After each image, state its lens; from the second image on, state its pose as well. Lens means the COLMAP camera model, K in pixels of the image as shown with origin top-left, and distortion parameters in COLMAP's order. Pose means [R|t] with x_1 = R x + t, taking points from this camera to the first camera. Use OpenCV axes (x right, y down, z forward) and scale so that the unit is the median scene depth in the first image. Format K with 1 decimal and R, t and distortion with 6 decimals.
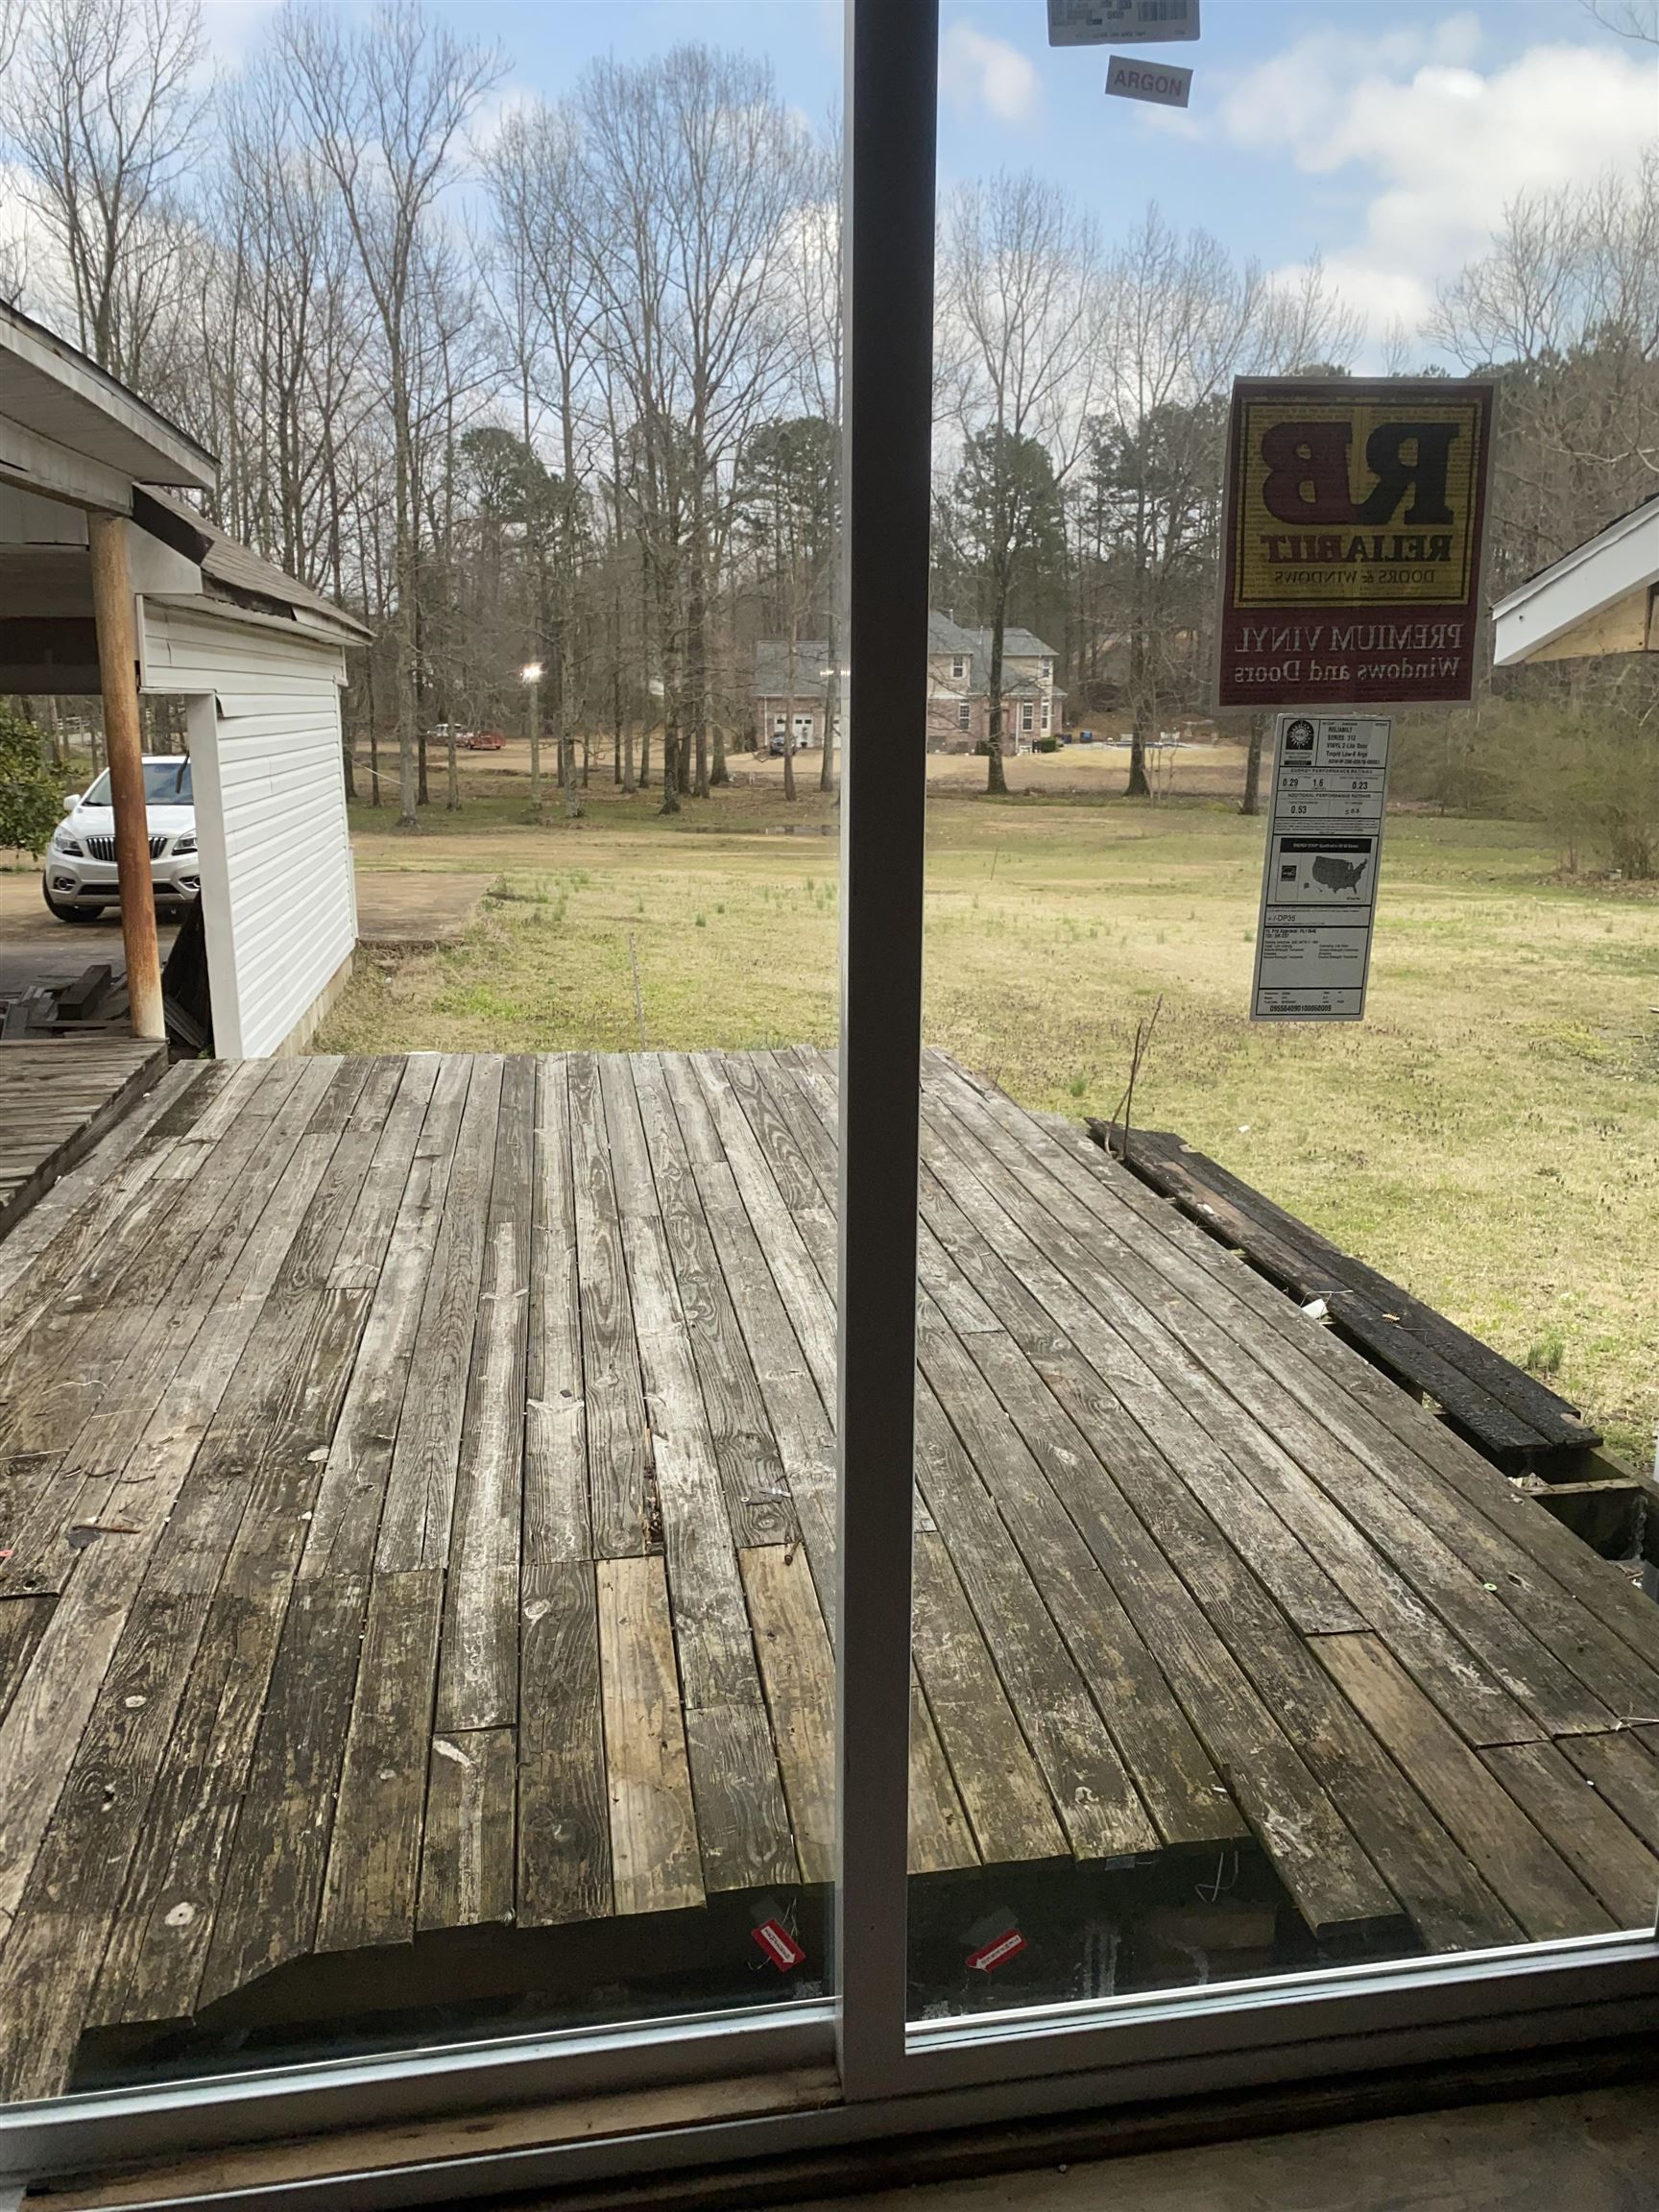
lens RADIAL K [[1656.4, 0, 840.5], [0, 1656.4, 1107.8], [0, 0, 1]] dist [0.008012, -0.010320]
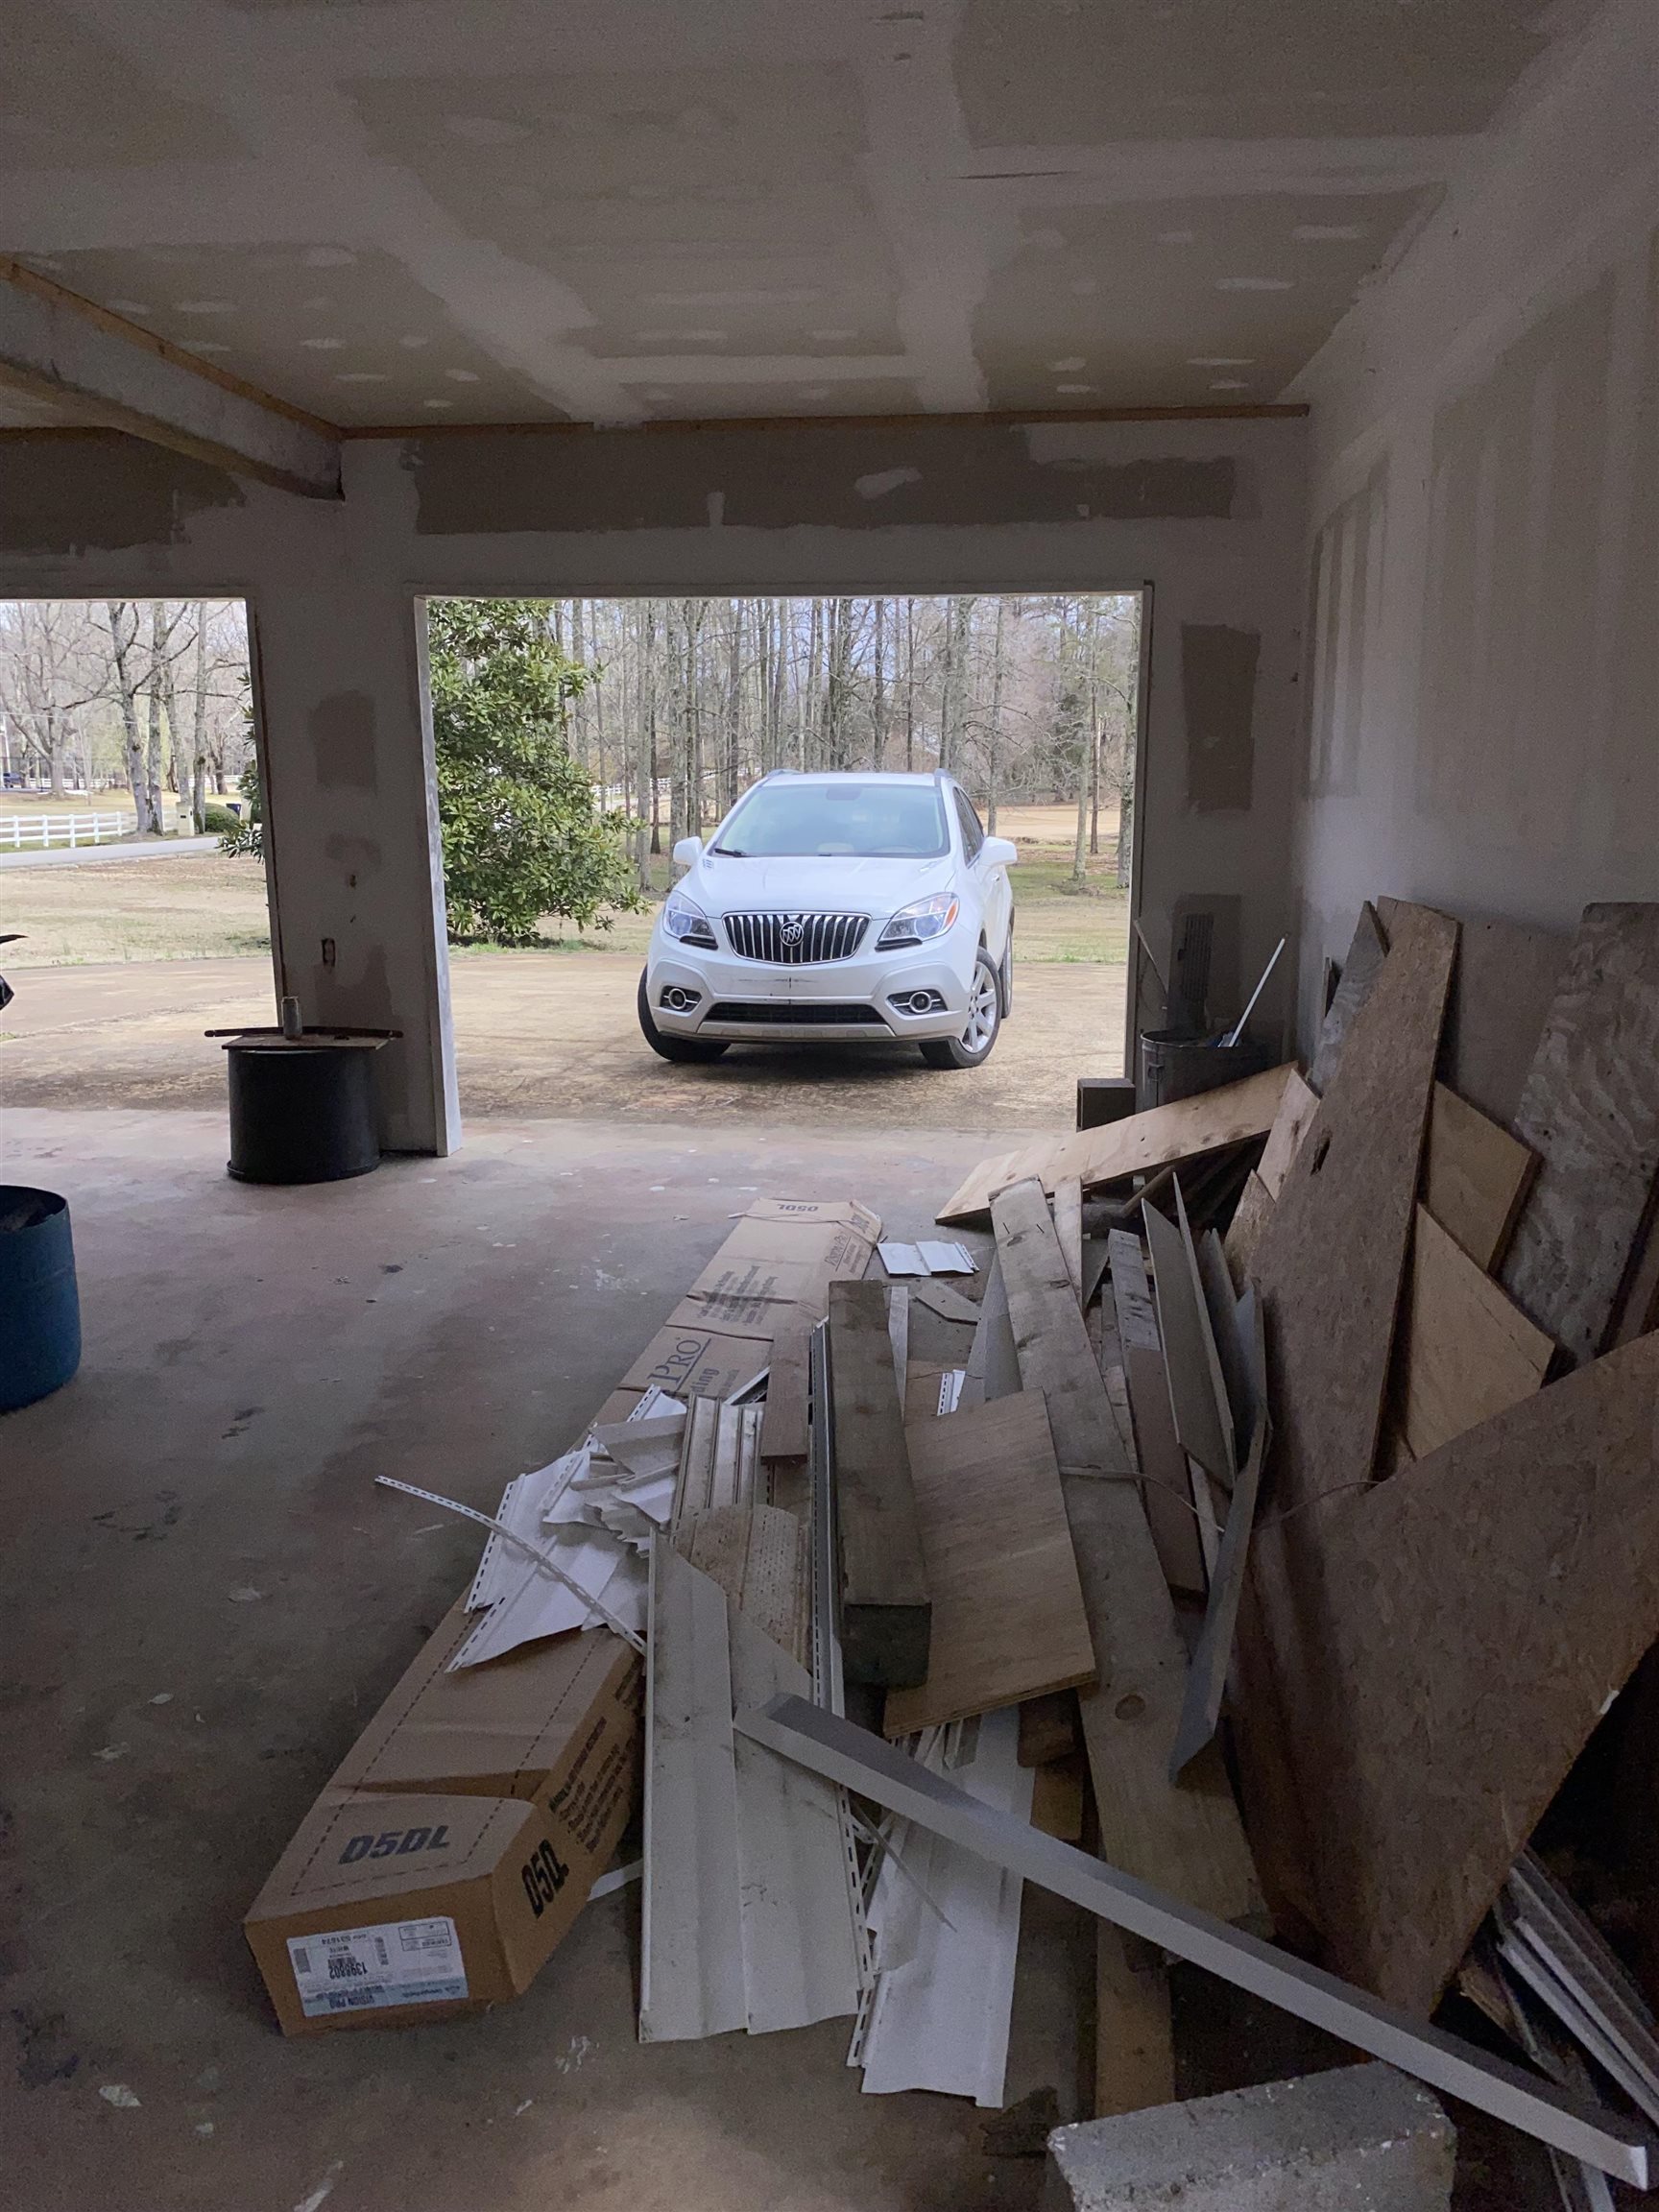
lens RADIAL K [[1656.4, 0, 840.5], [0, 1656.4, 1107.8], [0, 0, 1]] dist [0.008012, -0.010320]
pose [[0.961414, 0.053791, -0.269796, -0.270046], [-0.065346, 0.997282, -0.034027, -0.084448], [0.267233, 0.050344, 0.962316, 0.497453]]
